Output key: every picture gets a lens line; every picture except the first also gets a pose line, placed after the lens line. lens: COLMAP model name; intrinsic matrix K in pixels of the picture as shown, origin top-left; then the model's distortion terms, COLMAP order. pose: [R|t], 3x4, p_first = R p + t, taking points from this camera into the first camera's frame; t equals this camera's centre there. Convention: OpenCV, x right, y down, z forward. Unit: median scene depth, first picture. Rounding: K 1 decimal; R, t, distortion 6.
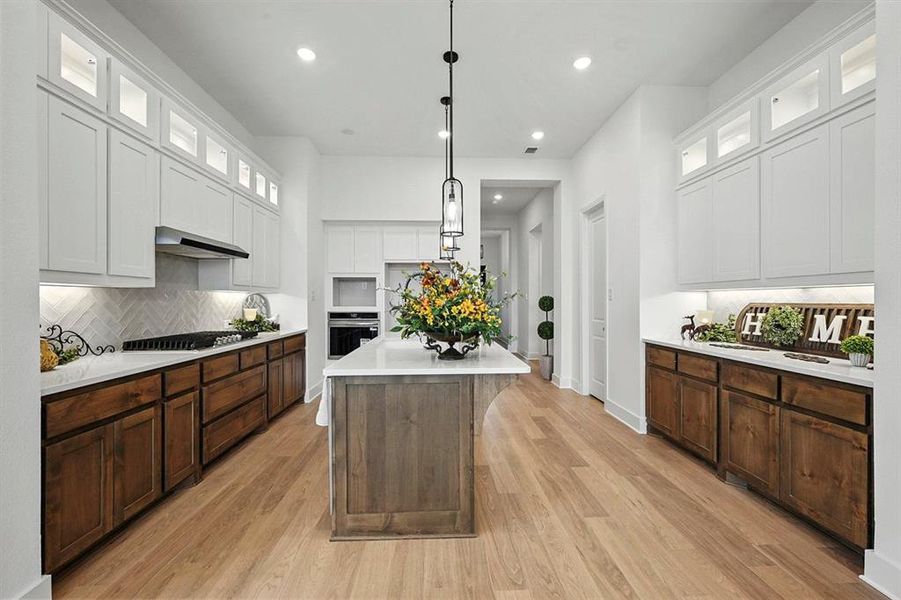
lens RADIAL K [[362.7, 0, 450.8], [0, 362.7, 300.2], [0, 0, 1]] dist [0.003786, -0.000439]
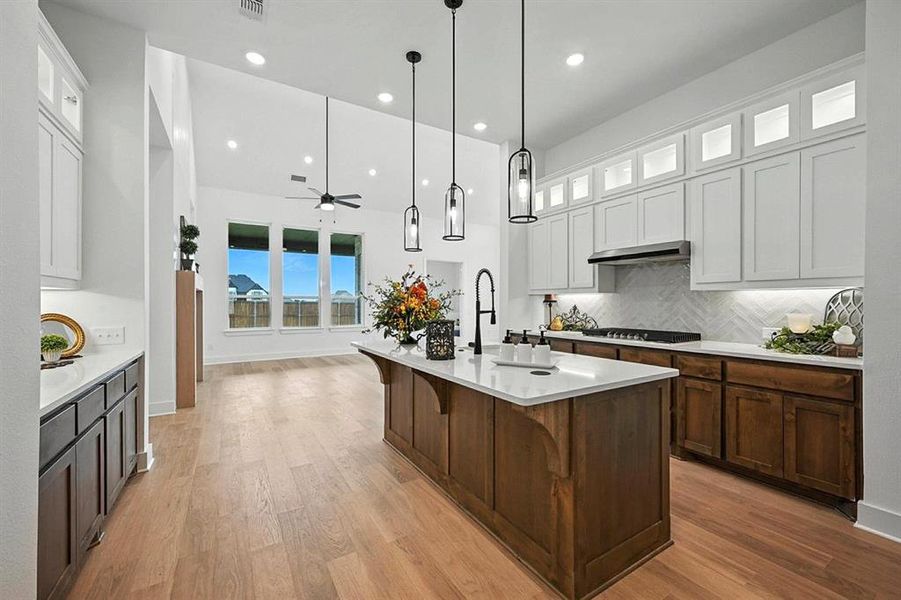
lens RADIAL K [[362.7, 0, 450.8], [0, 362.7, 301.7], [0, 0, 1]] dist [0.003786, -0.000439]
pose [[-0.872981, 0.001947, -0.487750, 0.475124], [0.002890, 0.999995, -0.001180, 0.001723], [0.487746, -0.002440, -0.872982, 2.025820]]
